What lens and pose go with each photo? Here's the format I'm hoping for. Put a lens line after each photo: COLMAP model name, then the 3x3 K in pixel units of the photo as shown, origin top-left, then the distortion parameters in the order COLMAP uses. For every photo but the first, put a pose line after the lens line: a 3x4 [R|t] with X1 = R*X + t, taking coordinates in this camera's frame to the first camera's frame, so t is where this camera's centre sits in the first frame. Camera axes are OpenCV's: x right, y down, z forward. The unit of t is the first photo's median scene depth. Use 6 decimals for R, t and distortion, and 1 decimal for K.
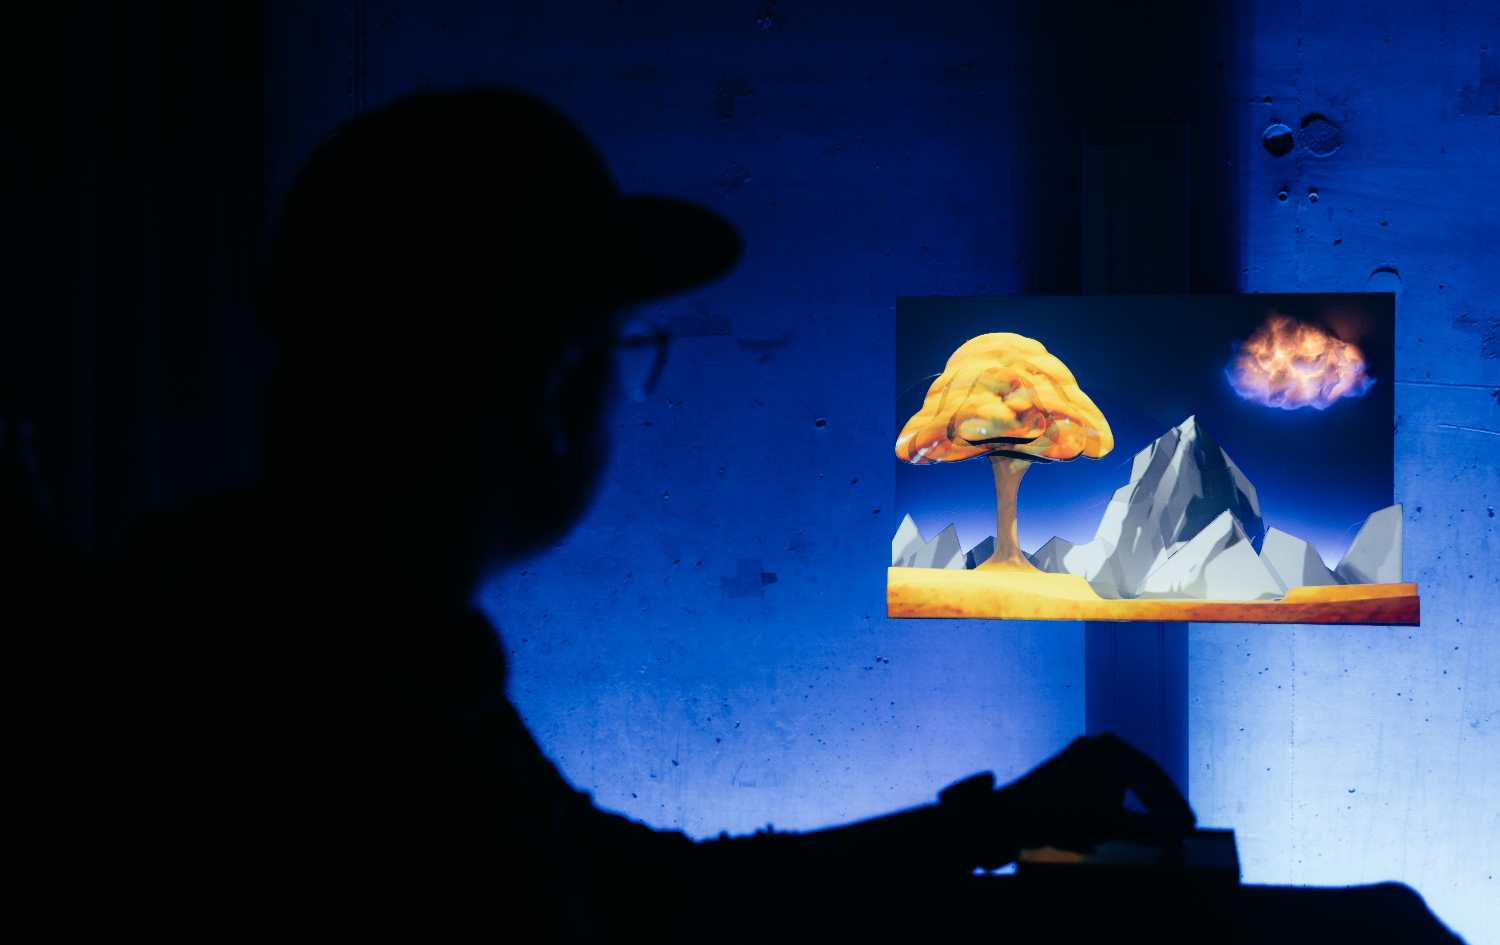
lens RADIAL K [[2123.5, 0, 749.5], [0, 2123.5, 486.3], [0, 0, 1]] dist [0.040833, 0.000000]
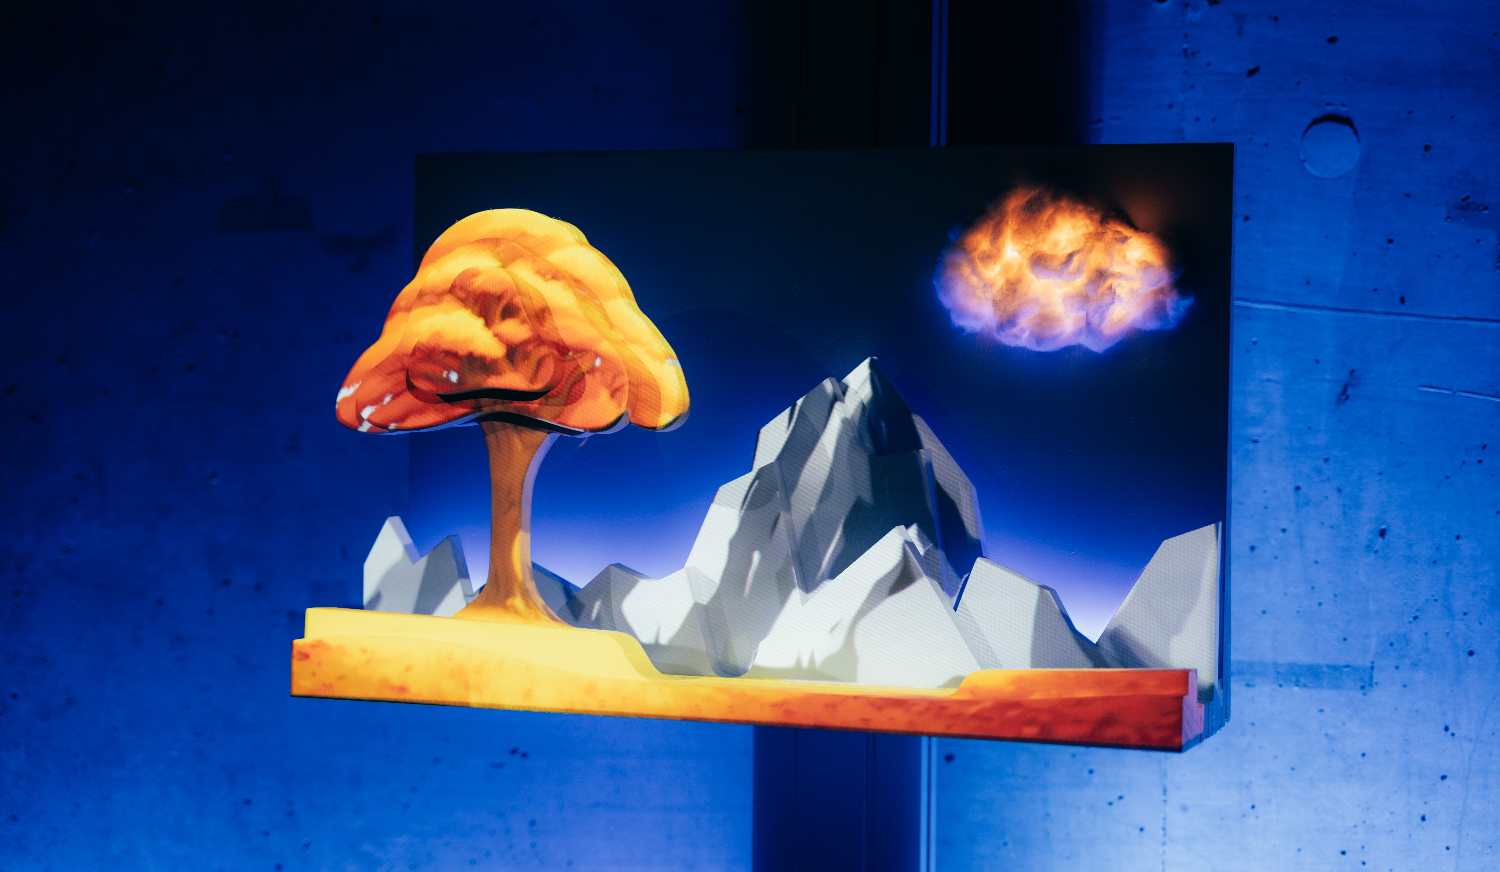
lens RADIAL K [[2525.3, 0, 750.4], [0, 2525.3, 421.4], [0, 0, 1]] dist [0.013836, 0.000000]
pose [[0.982123, 0.018946, -0.187286, 0.303970], [-0.022698, 0.999582, -0.017913, -0.003548], [0.186868, 0.021844, 0.982142, 0.329072]]
